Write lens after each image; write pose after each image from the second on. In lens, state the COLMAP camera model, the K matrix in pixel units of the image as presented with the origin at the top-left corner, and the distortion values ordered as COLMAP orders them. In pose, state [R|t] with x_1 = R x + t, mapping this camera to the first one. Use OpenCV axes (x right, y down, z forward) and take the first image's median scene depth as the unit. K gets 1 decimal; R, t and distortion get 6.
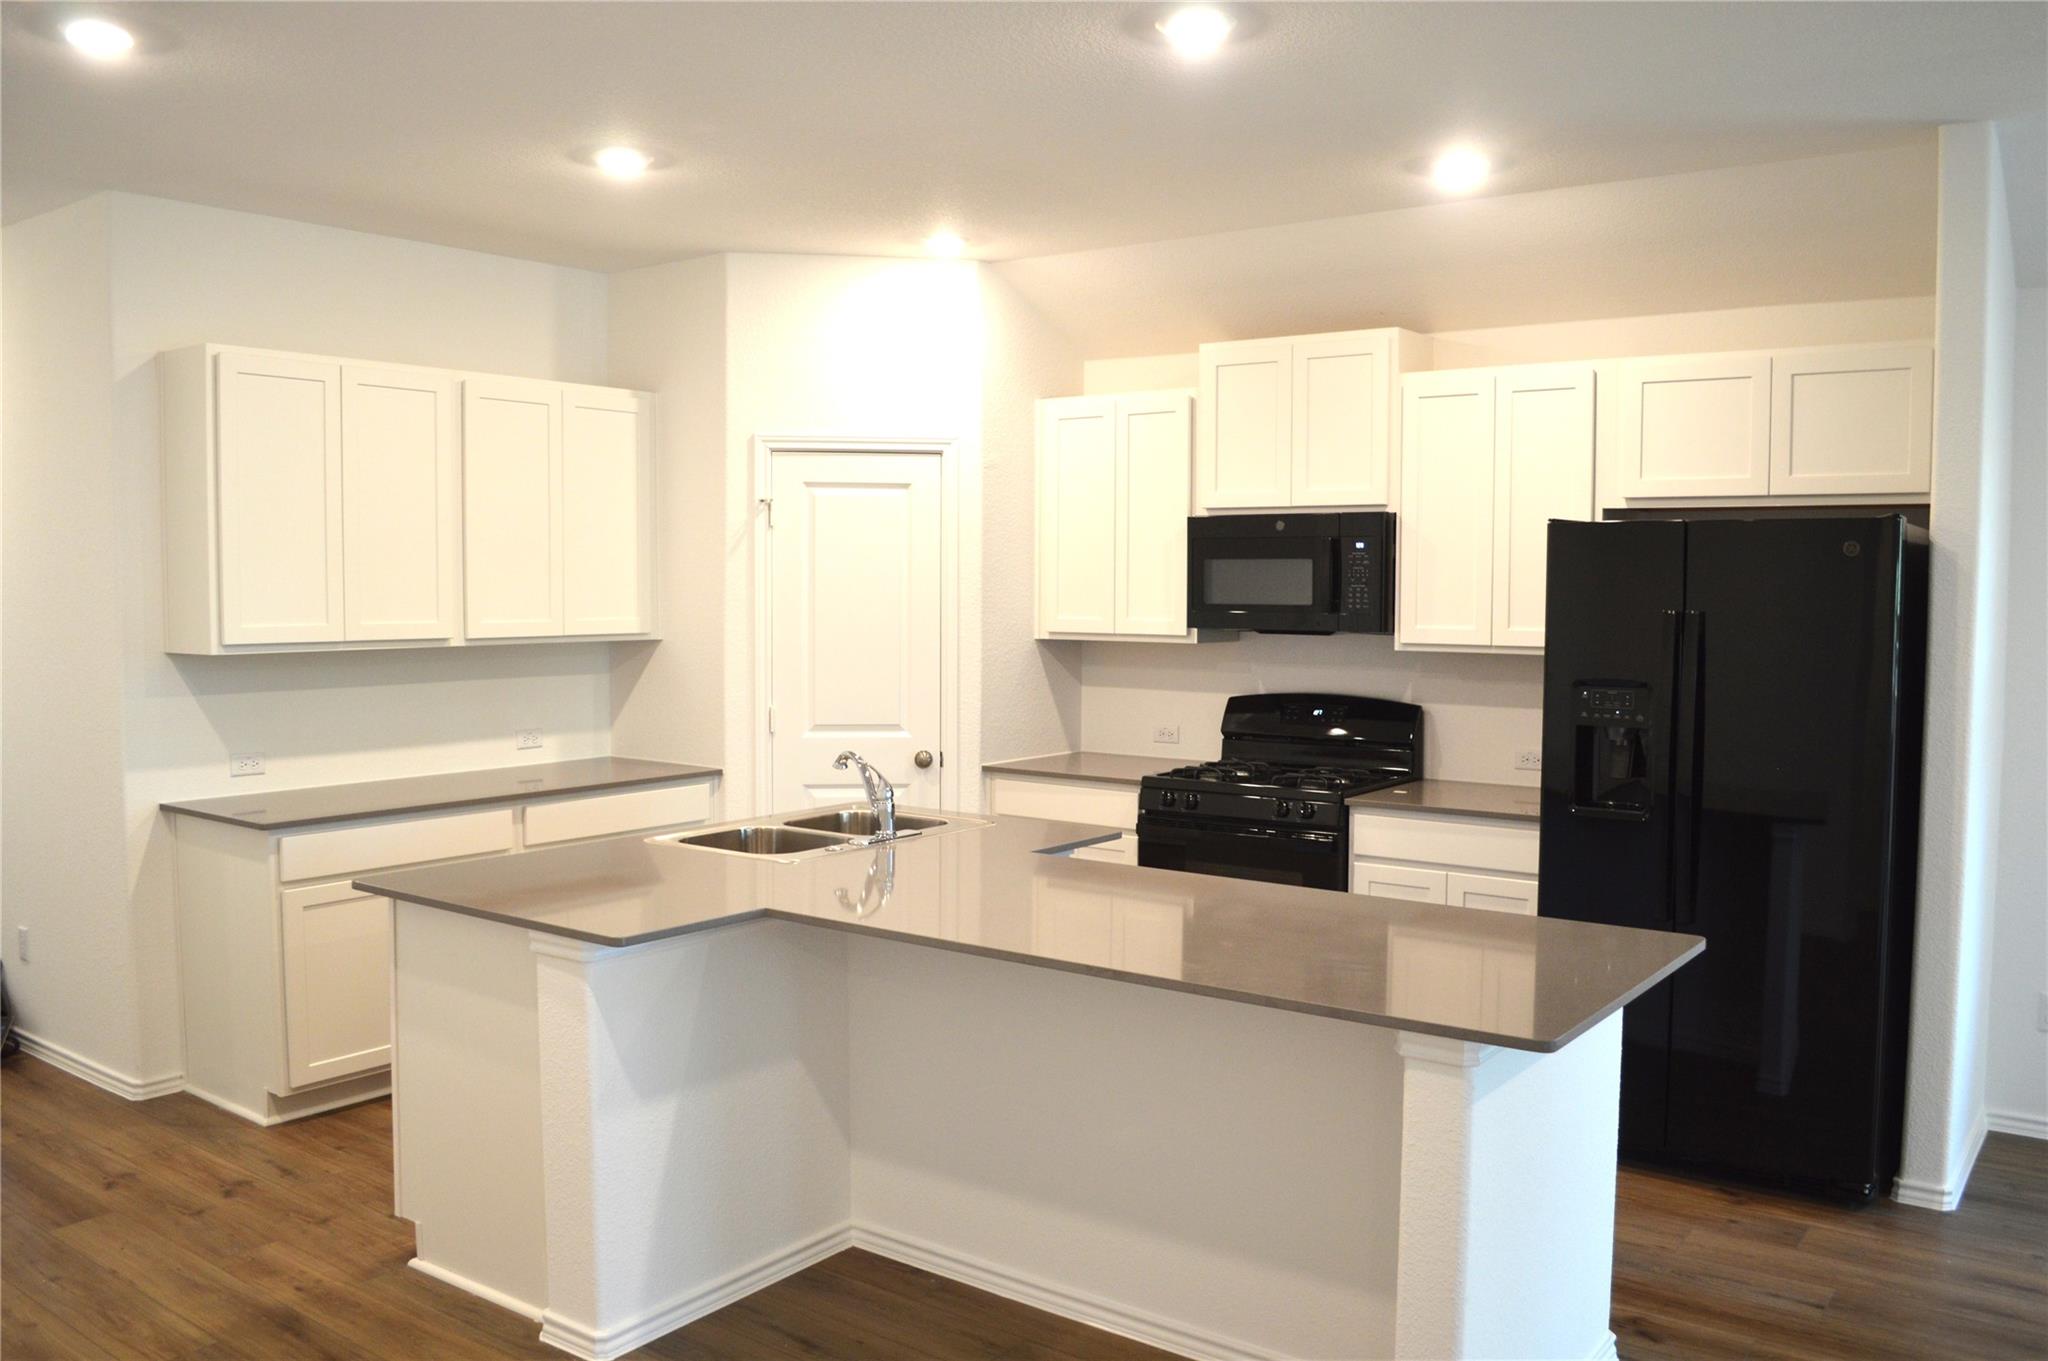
lens RADIAL K [[1647.8, 0, 1034.5], [0, 1647.8, 688.7], [0, 0, 1]] dist [-0.078178, 0.015593]
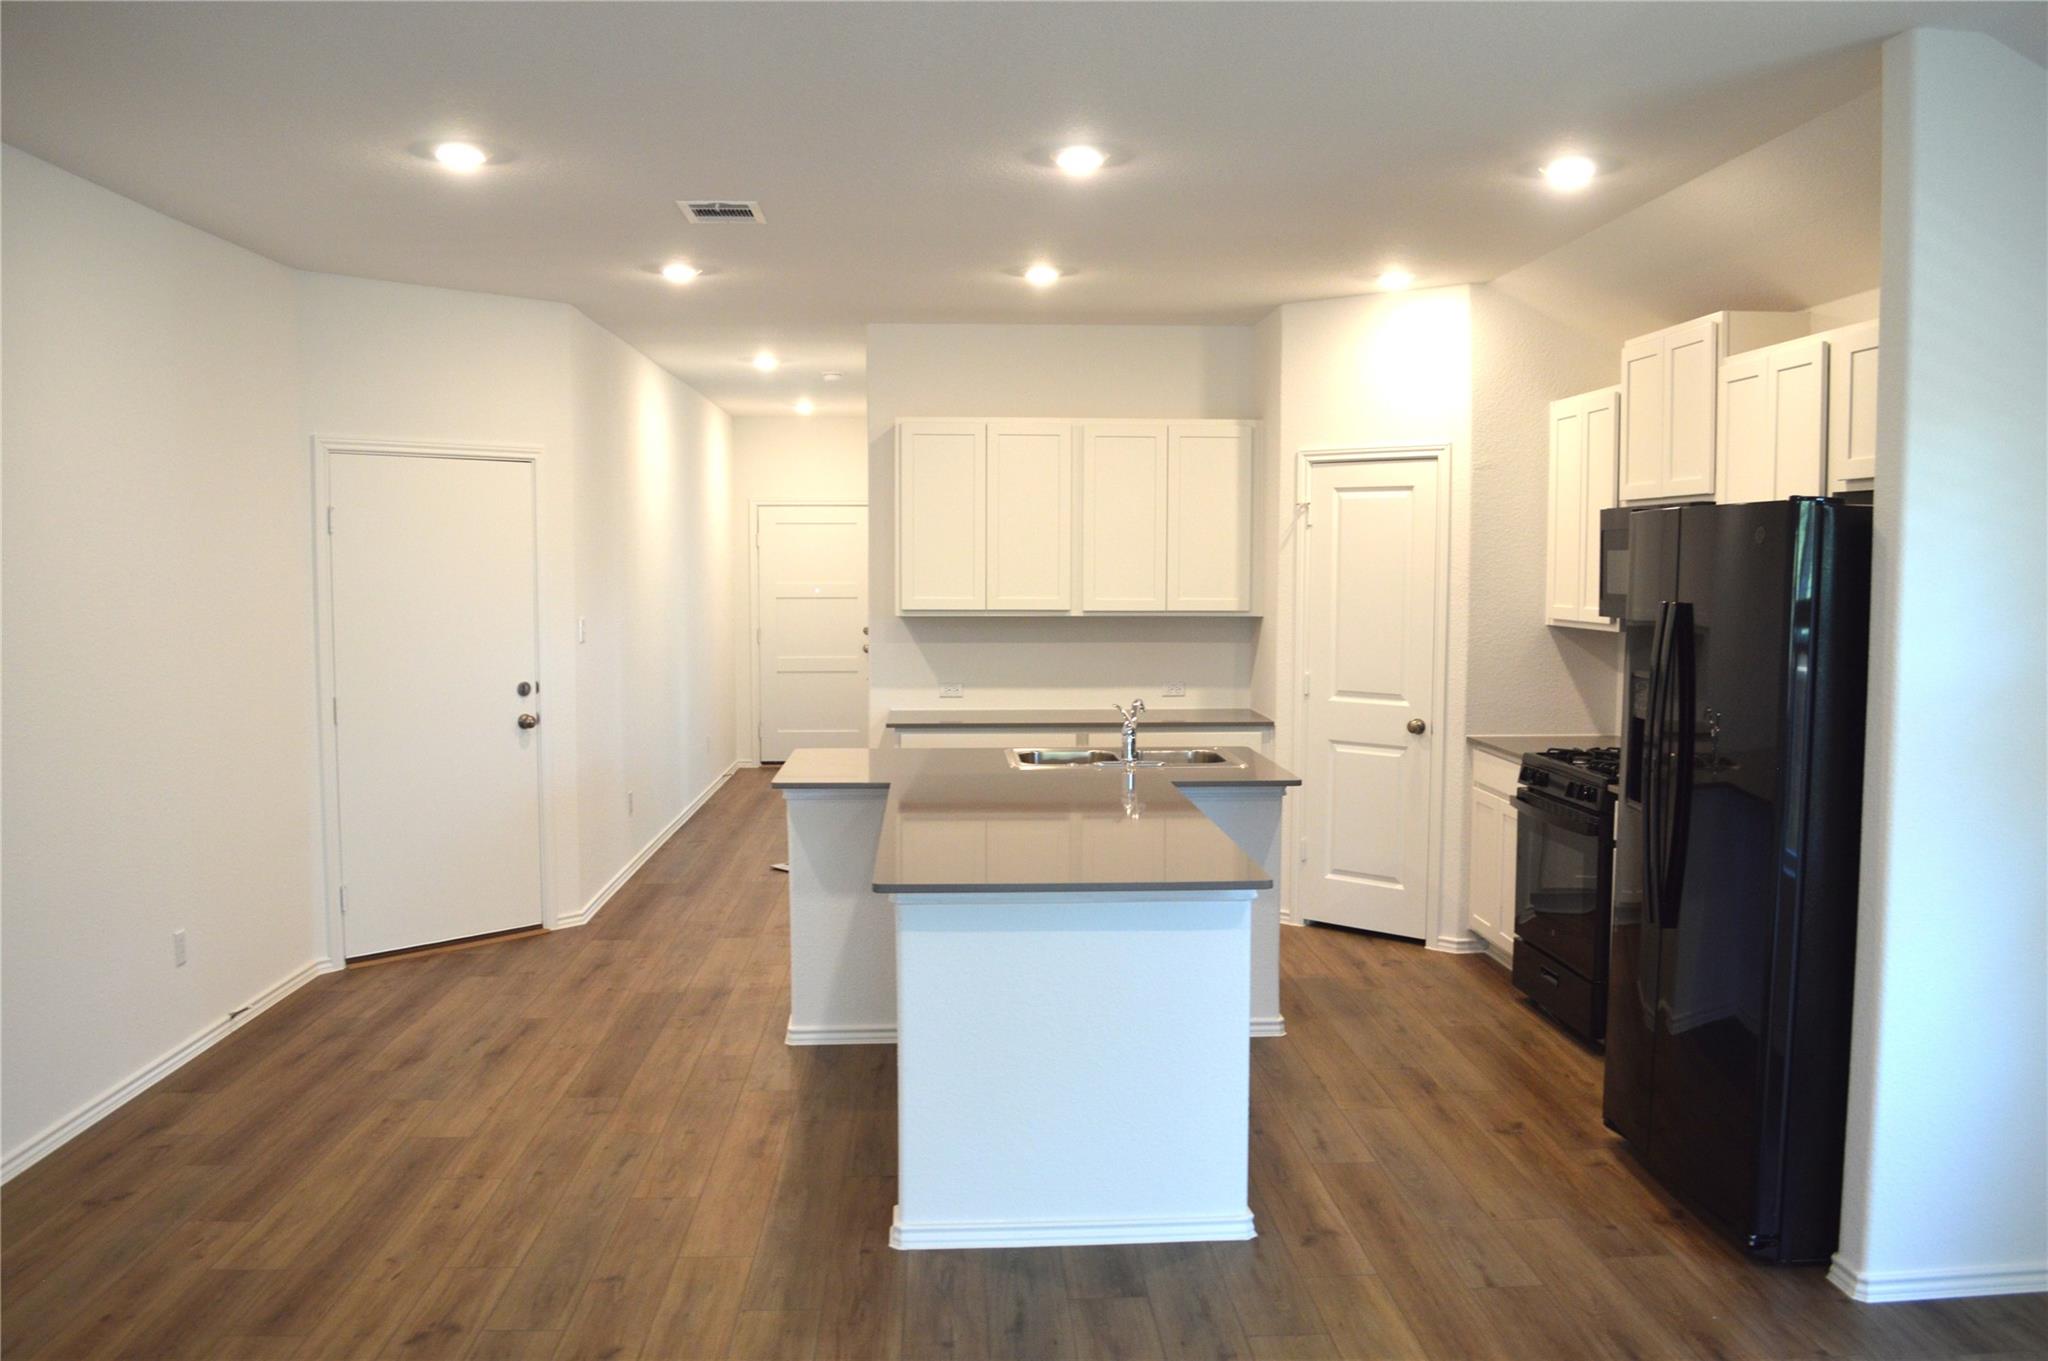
lens RADIAL K [[1647.8, 0, 1031.7], [0, 1647.8, 681.8], [0, 0, 1]] dist [-0.078178, 0.015593]
pose [[0.636194, 0.053078, -0.769702, 0.690763], [-0.050181, 0.998365, 0.027370, -0.006323], [0.769896, 0.021211, 0.637817, 0.071802]]
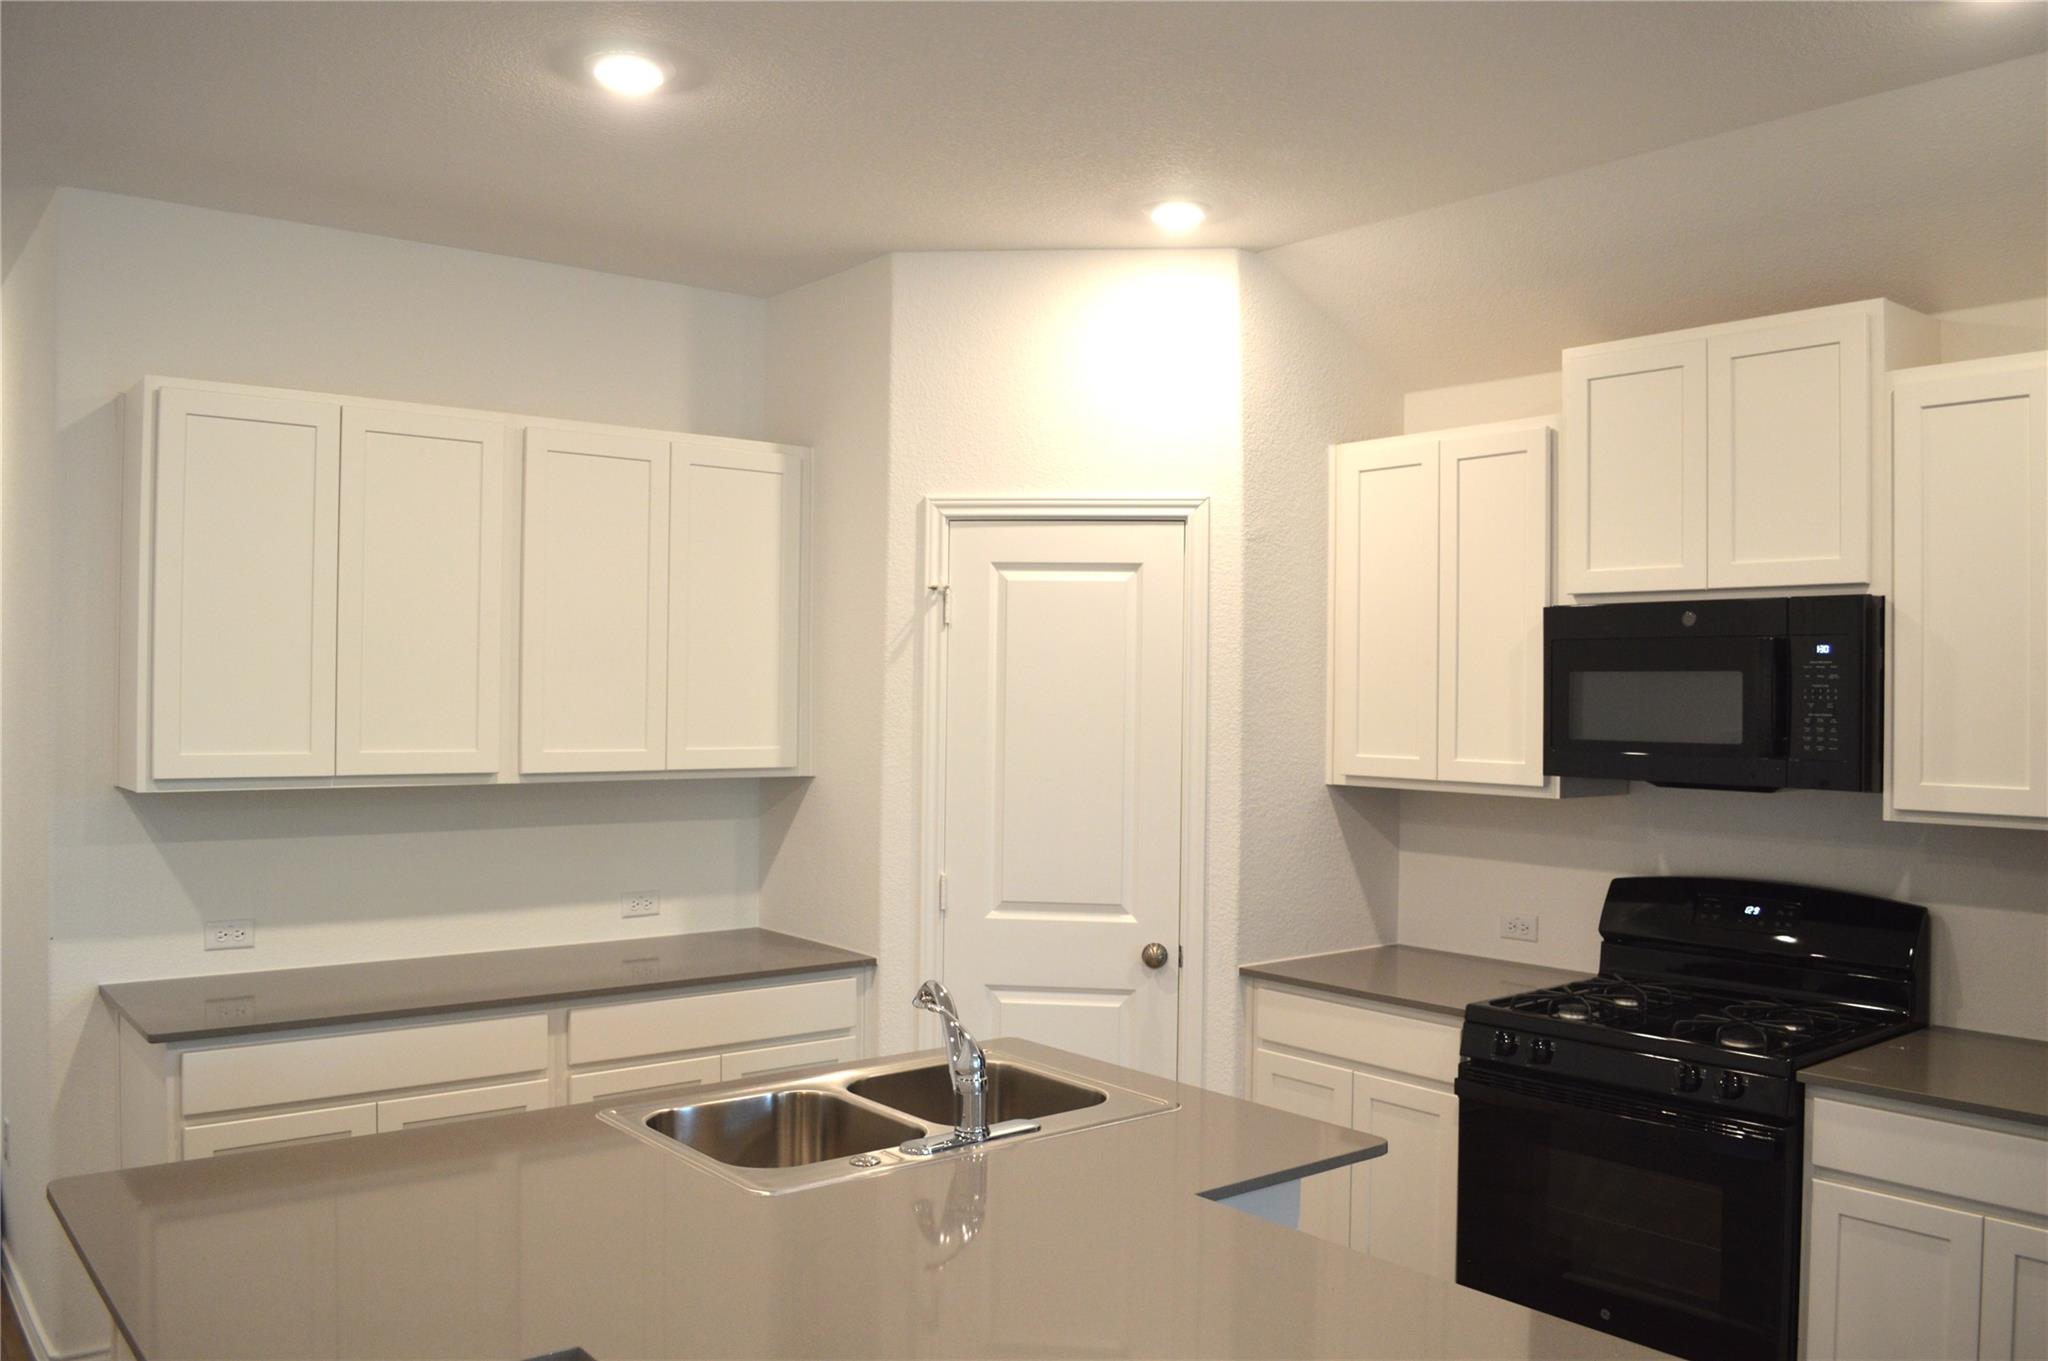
lens RADIAL K [[1647.8, 0, 1037.0], [0, 1647.8, 683.6], [0, 0, 1]] dist [-0.078178, 0.015593]
pose [[0.968679, 0.005267, -0.248261, 0.061553], [-0.022799, 0.997439, -0.067796, -0.025728], [0.247268, 0.071332, 0.966318, 0.330500]]
